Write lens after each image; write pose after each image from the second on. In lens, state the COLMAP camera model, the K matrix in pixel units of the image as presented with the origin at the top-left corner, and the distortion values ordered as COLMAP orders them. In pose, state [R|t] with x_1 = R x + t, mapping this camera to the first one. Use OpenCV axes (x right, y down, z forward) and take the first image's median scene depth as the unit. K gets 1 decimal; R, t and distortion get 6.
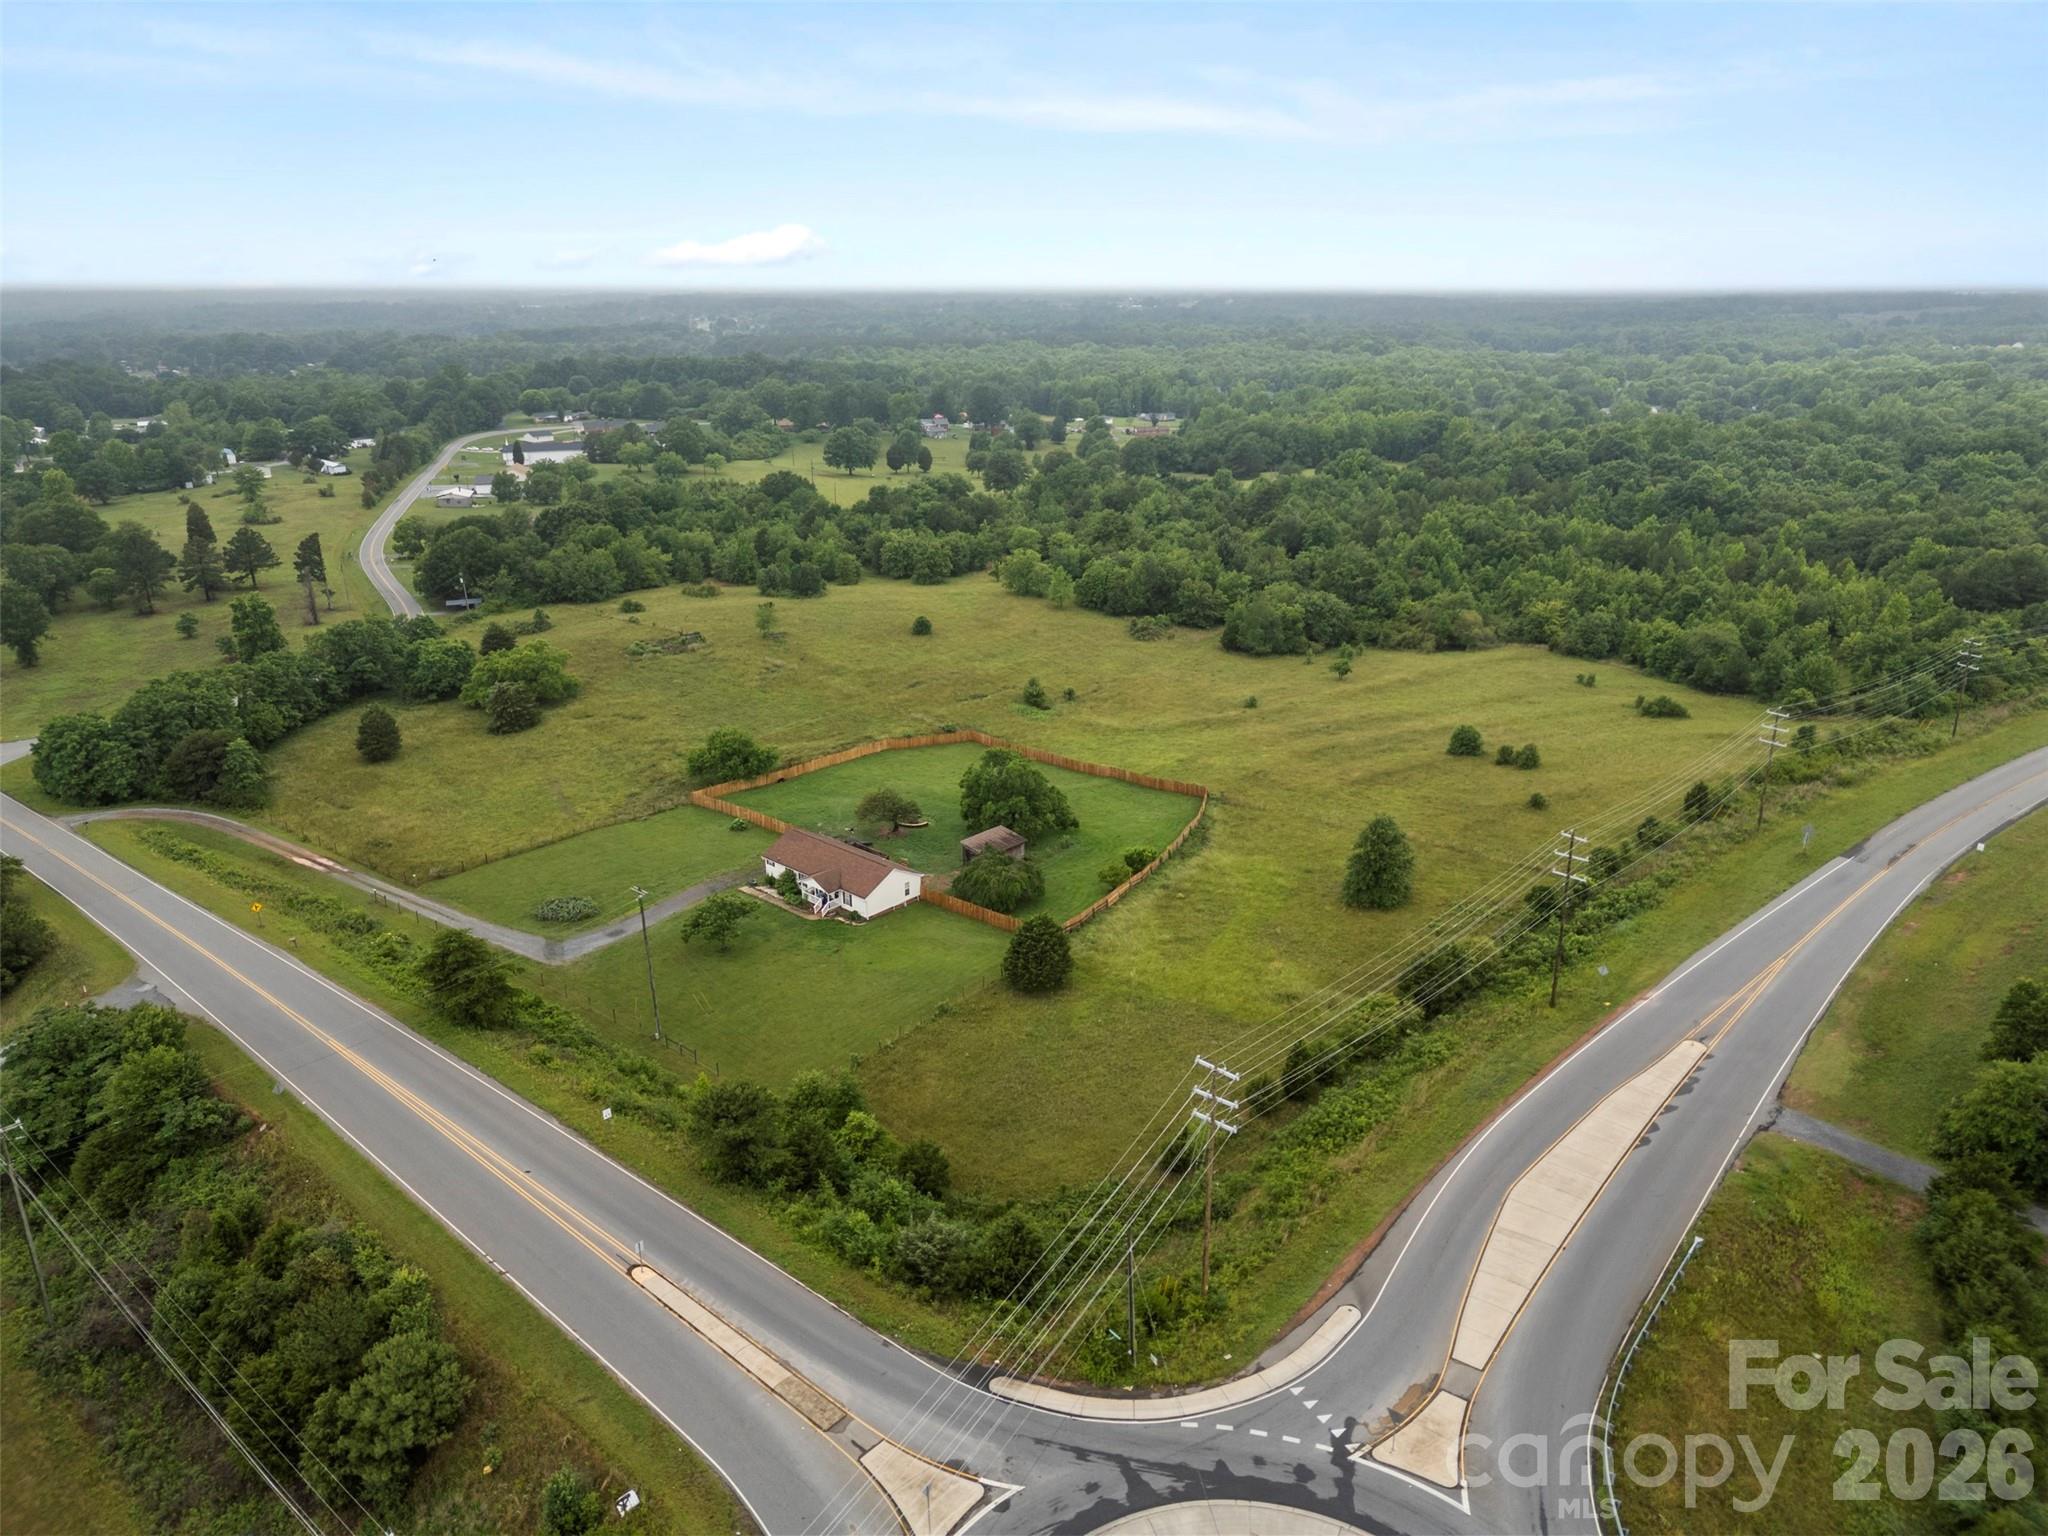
lens RADIAL K [[1635.7, 0, 1024.0], [0, 1635.7, 768.0], [0, 0, 1]] dist [0.102416, -0.137459]
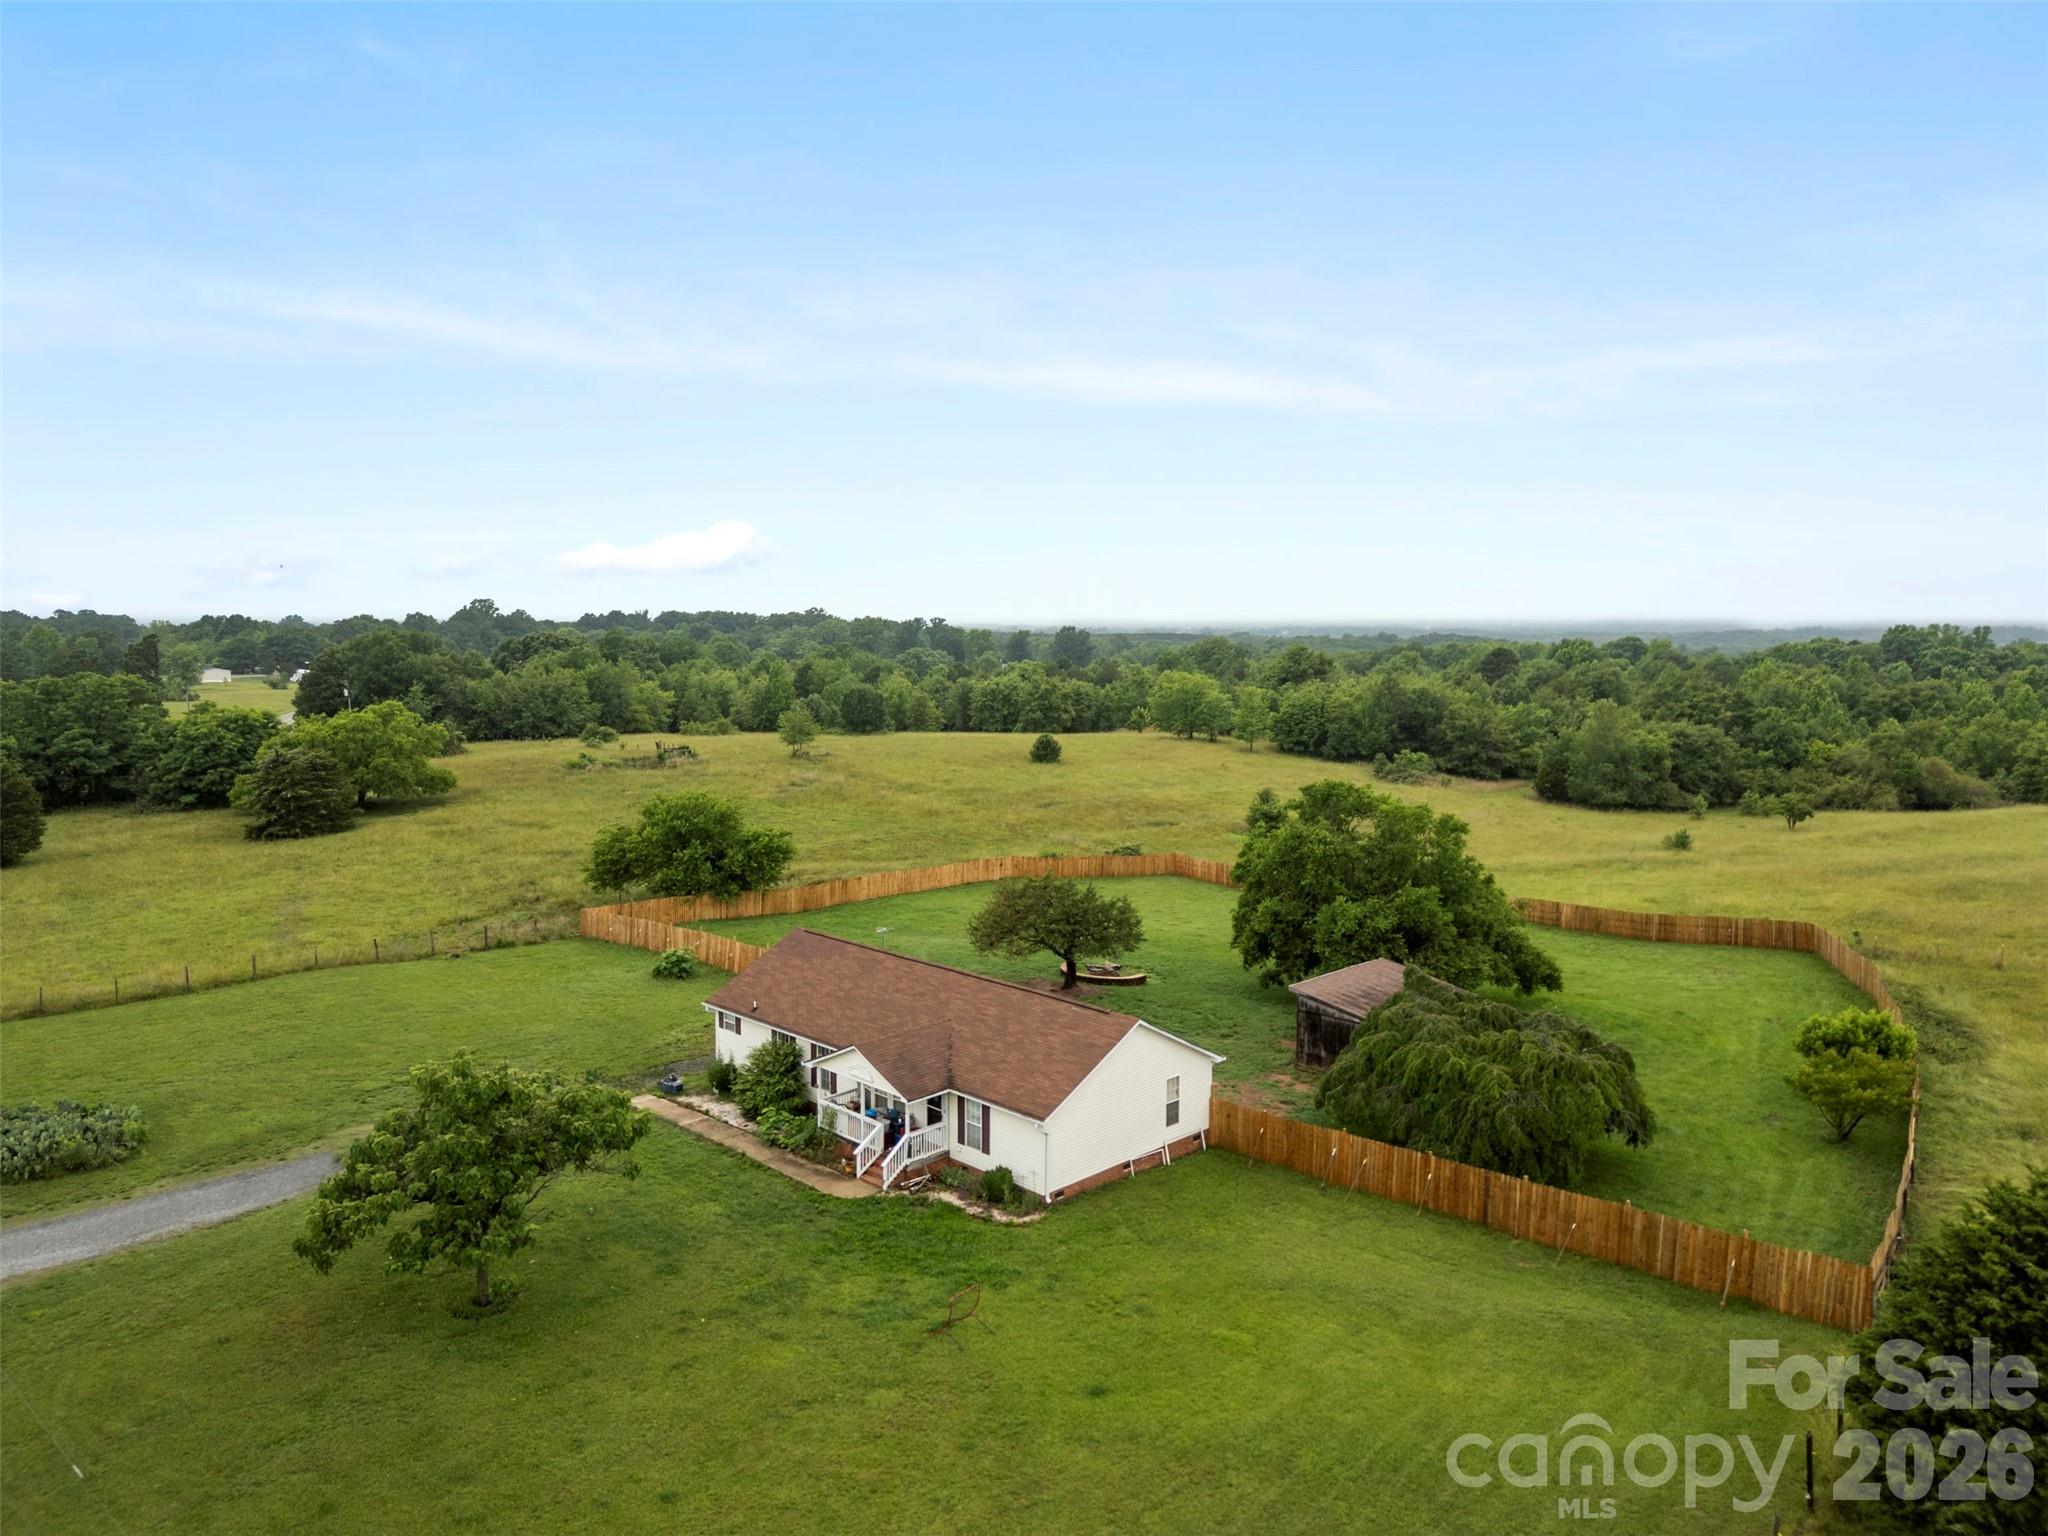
lens RADIAL K [[1635.7, 0, 1024.0], [0, 1635.7, 768.0], [0, 0, 1]] dist [0.102416, -0.137459]
pose [[0.999237, 0.021101, -0.032859, -0.078965], [-0.027124, 0.980373, -0.195277, 0.064696], [0.028094, 0.196019, 0.980198, 0.614922]]
